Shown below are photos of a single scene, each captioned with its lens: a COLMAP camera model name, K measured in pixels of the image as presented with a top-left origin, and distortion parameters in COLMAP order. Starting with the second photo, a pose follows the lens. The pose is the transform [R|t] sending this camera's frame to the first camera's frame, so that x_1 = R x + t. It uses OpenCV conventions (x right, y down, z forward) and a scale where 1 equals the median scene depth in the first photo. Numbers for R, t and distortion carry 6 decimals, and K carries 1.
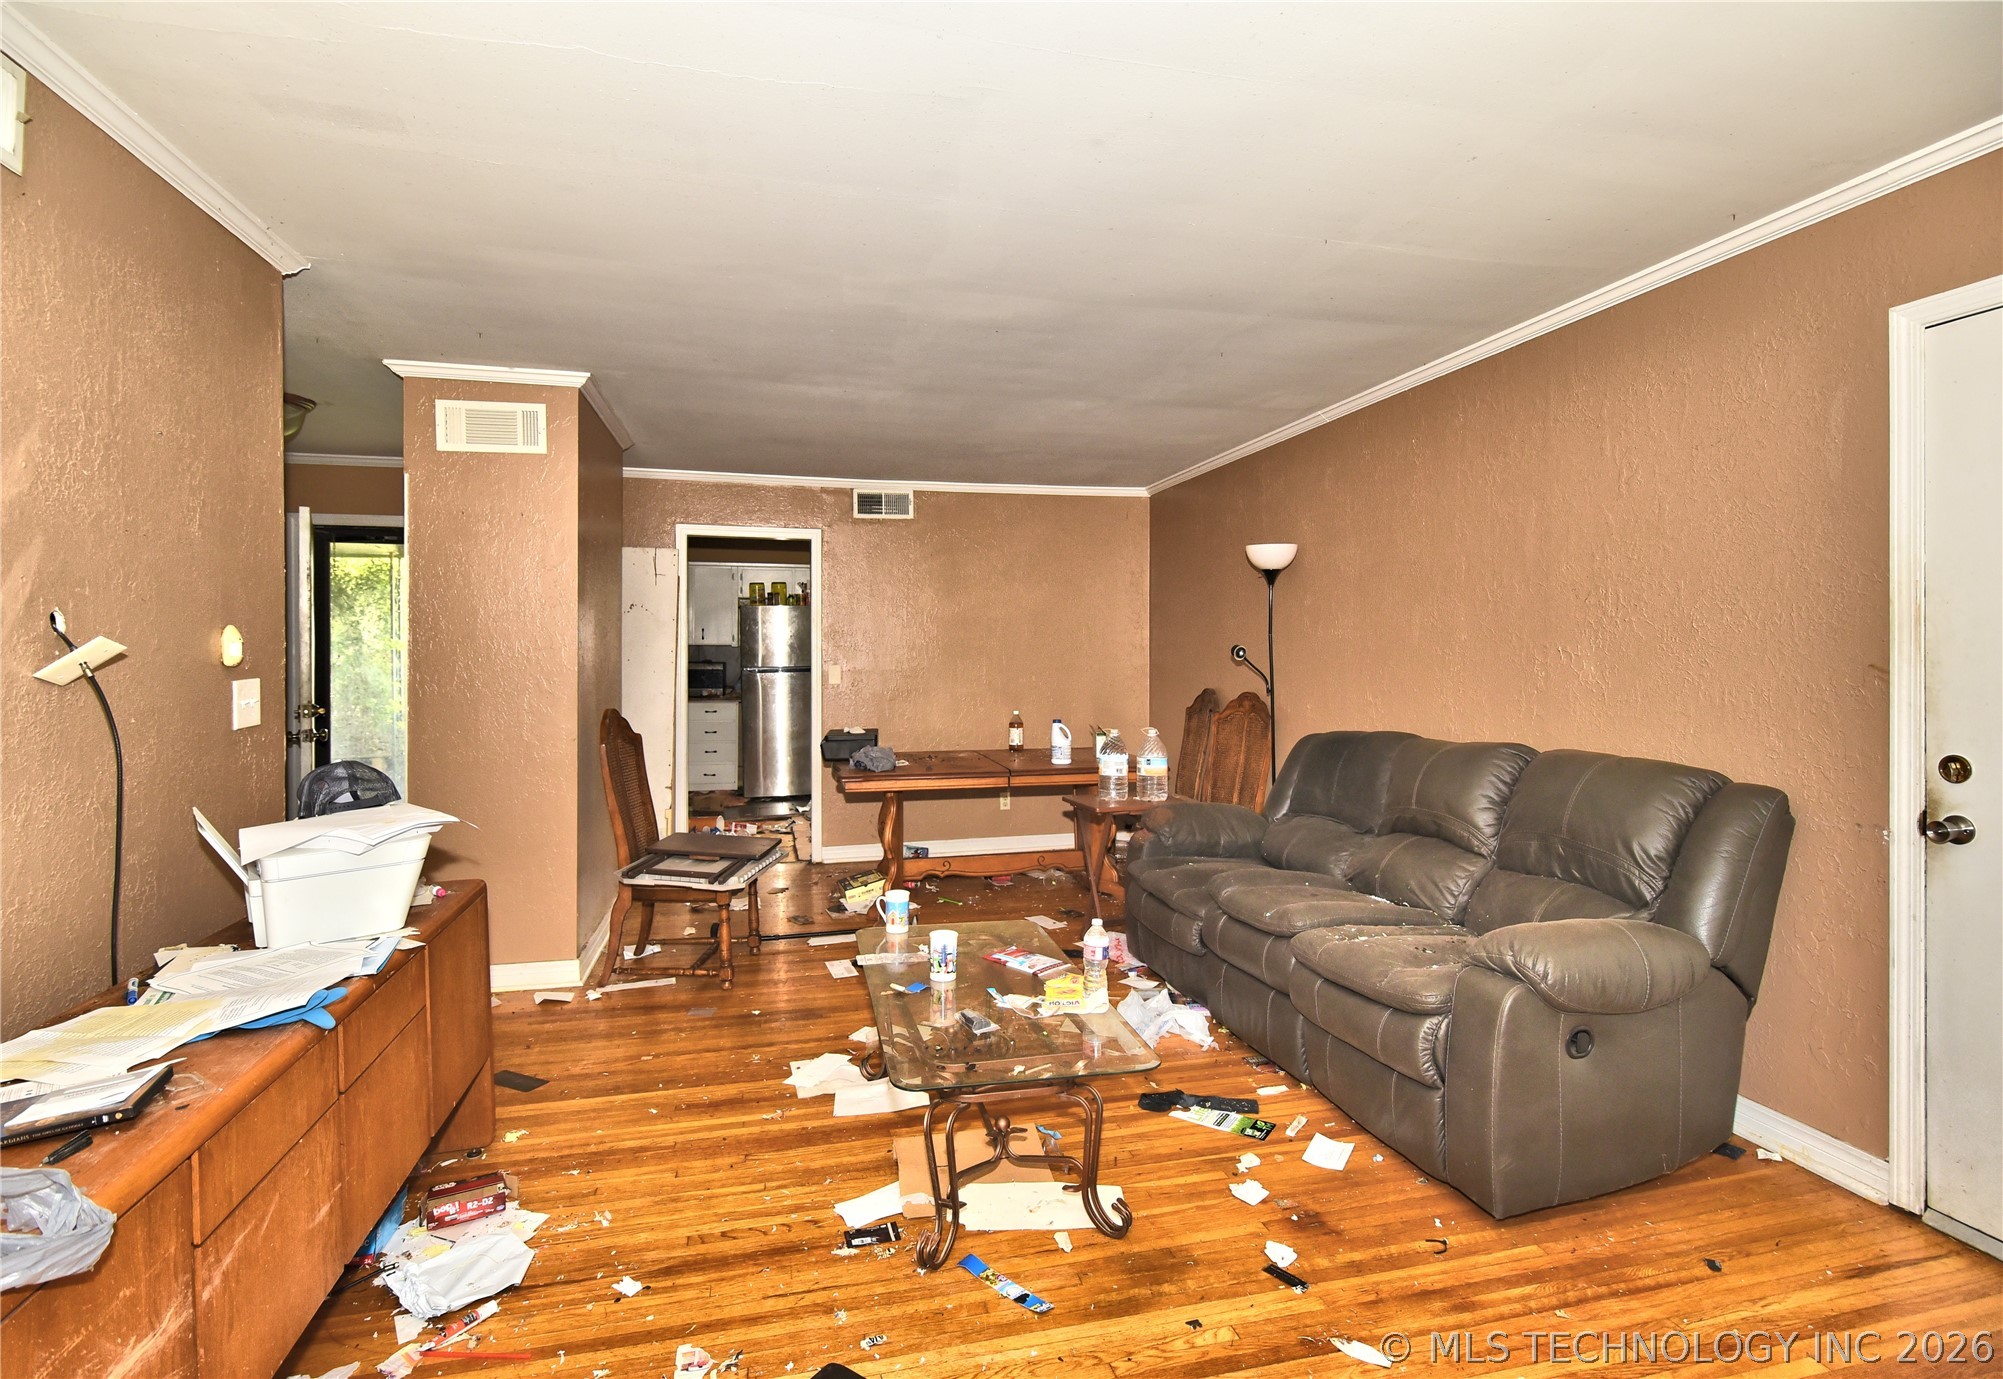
lens RADIAL K [[1011.2, 0, 1013.8], [0, 1011.2, 651.0], [0, 0, 1]] dist [0.001915, 0.000218]
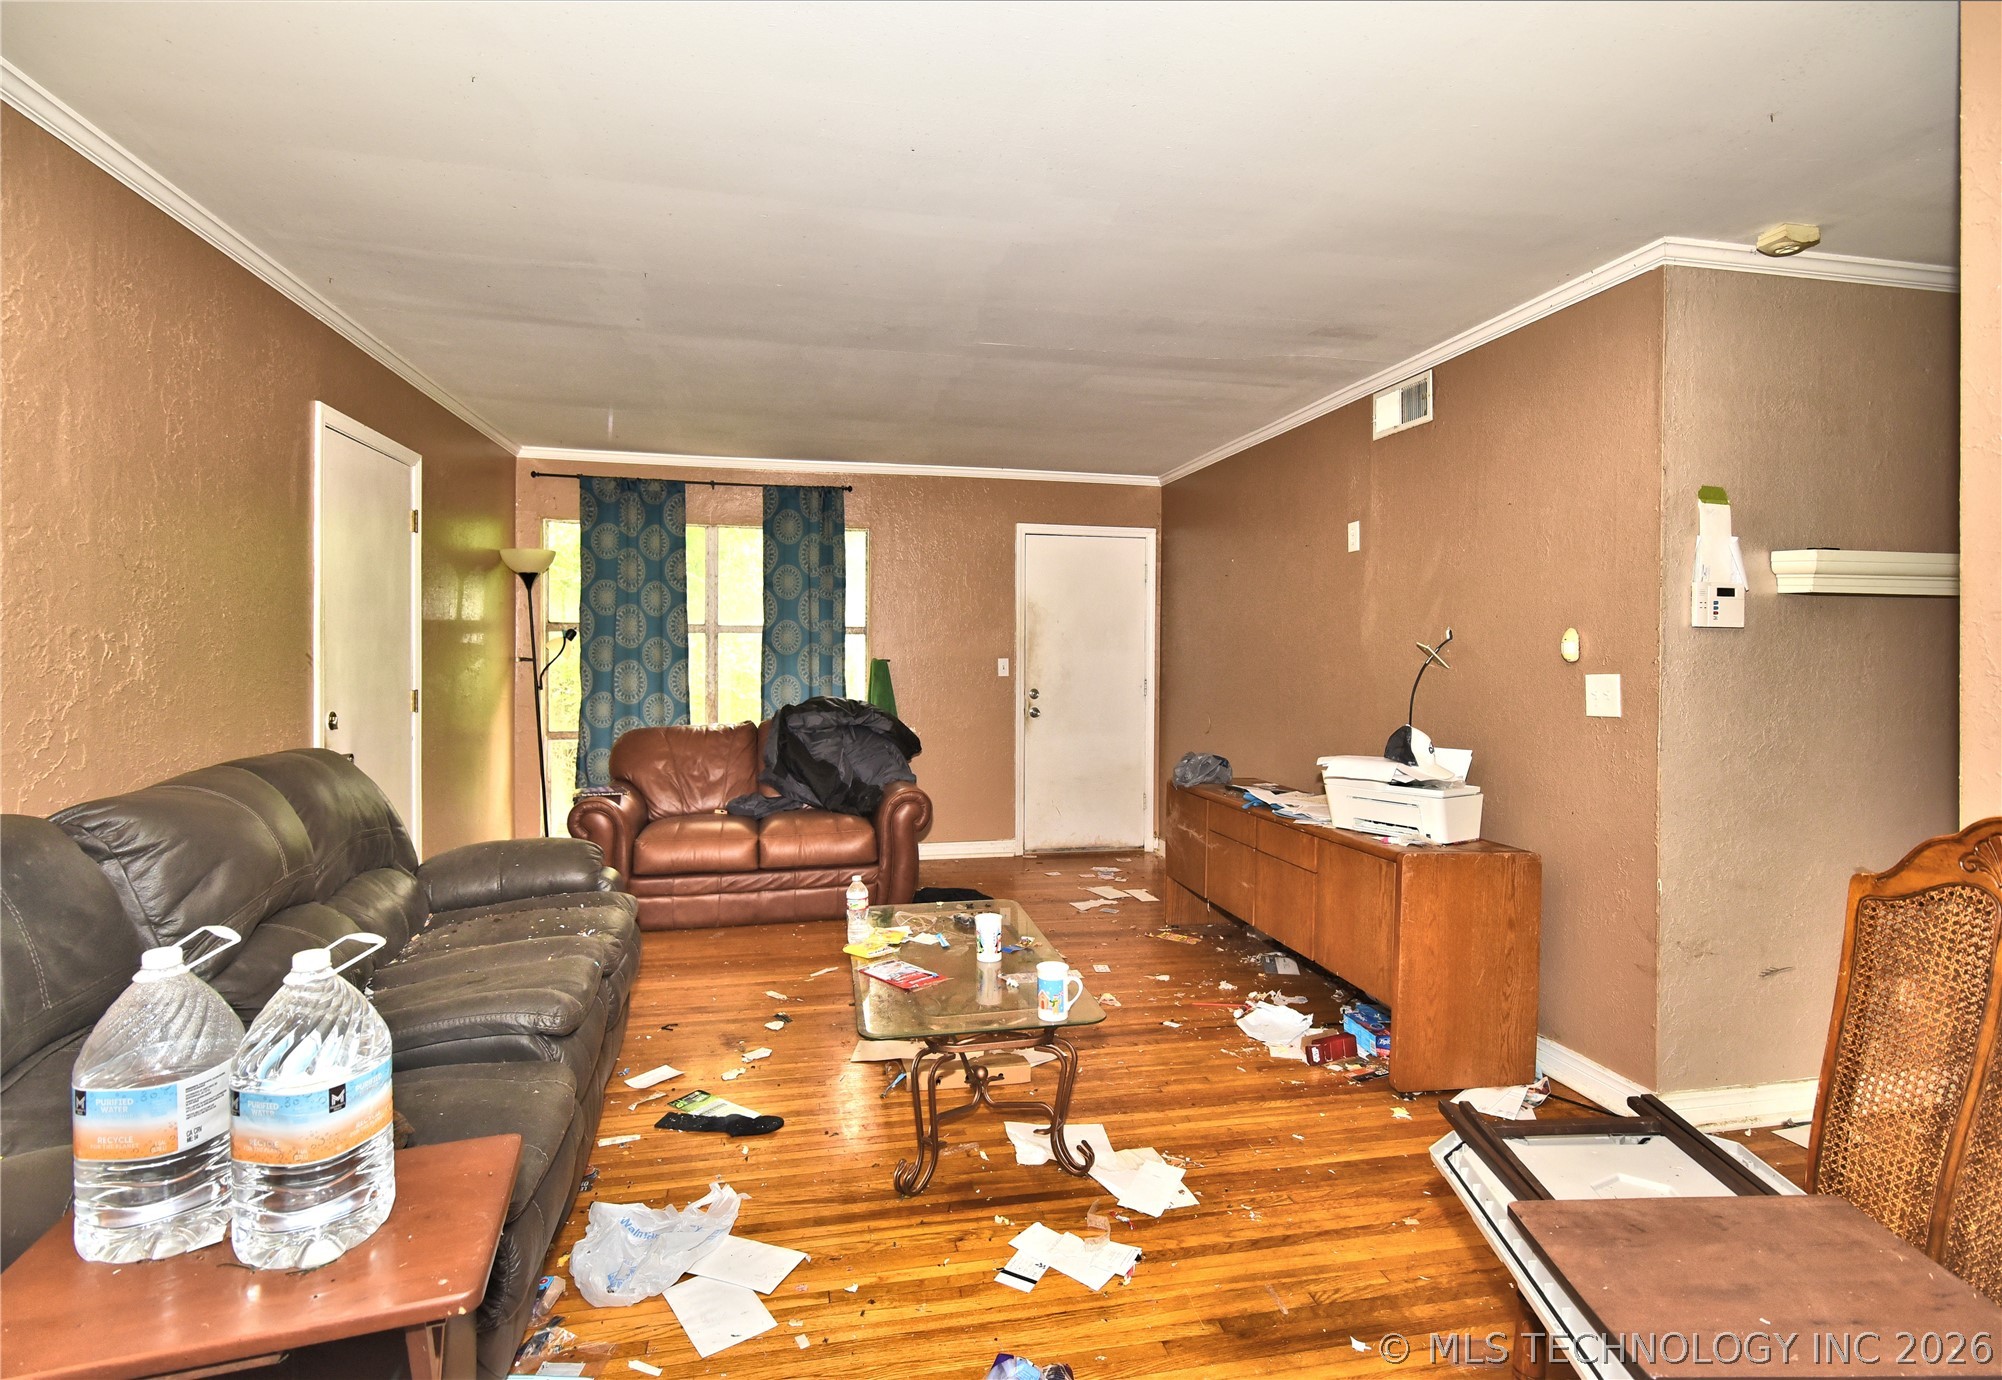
lens RADIAL K [[1010.7, 0, 997.3], [0, 1010.7, 672.6], [0, 0, 1]] dist [0.001915, 0.000218]
pose [[-0.998783, -0.005160, 0.049056, -0.095919], [-0.004319, 0.999842, 0.017243, 0.007275], [-0.049138, 0.017010, -0.998647, 1.527198]]
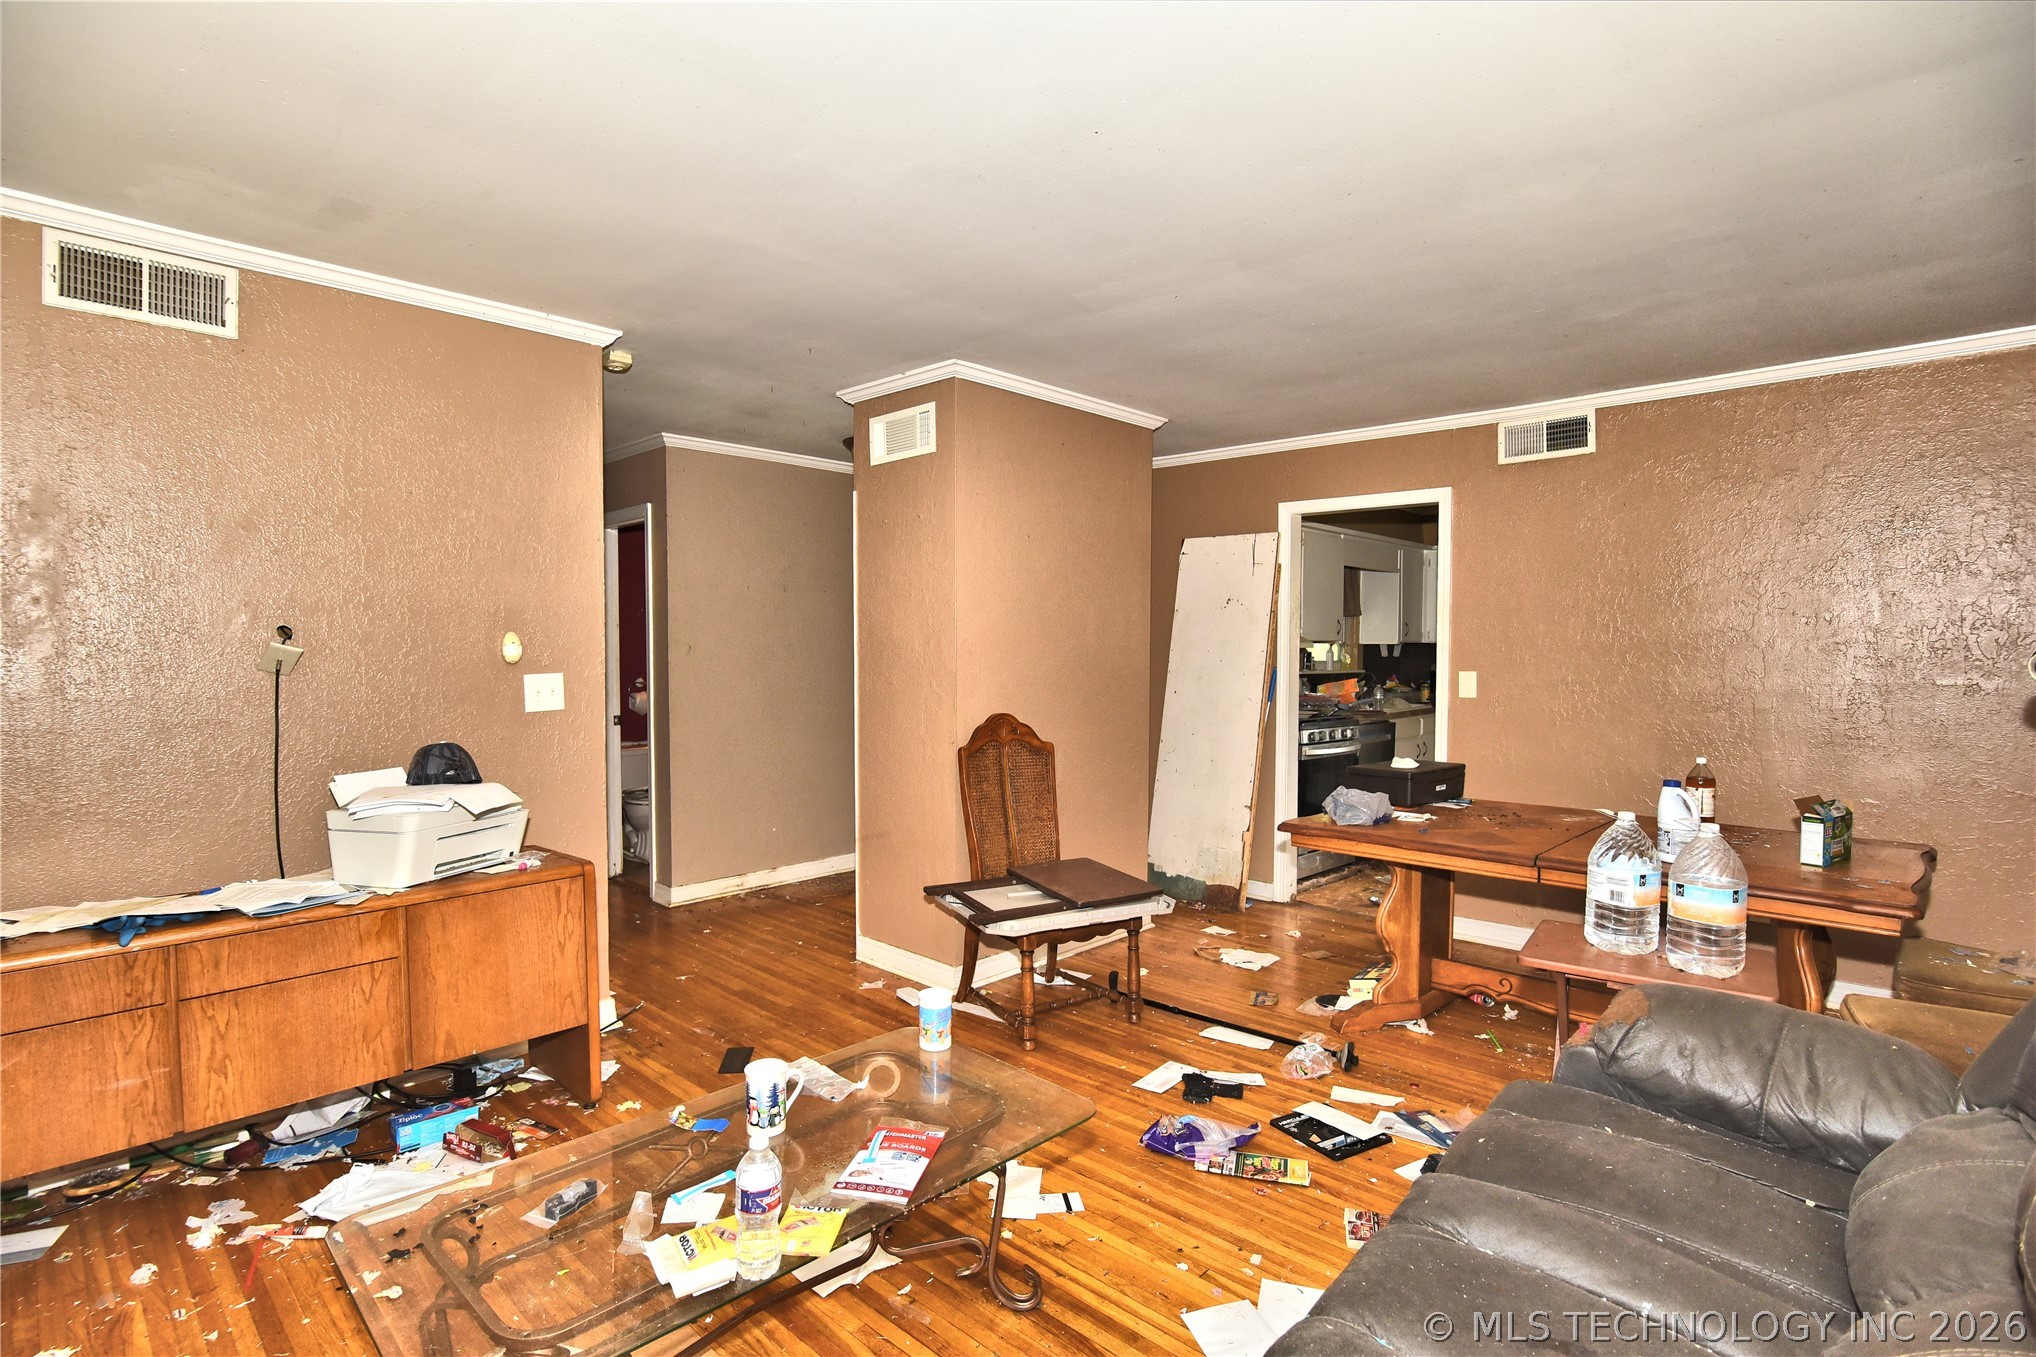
lens RADIAL K [[987.8, 0, 1006.1], [0, 987.8, 685.3], [0, 0, 1]] dist [-0.016329, 0.000150]
pose [[0.529520, 0.034751, -0.847585, 0.432352], [-0.003648, 0.999245, 0.038689, -0.004959], [0.848290, -0.017394, 0.529247, 0.591439]]
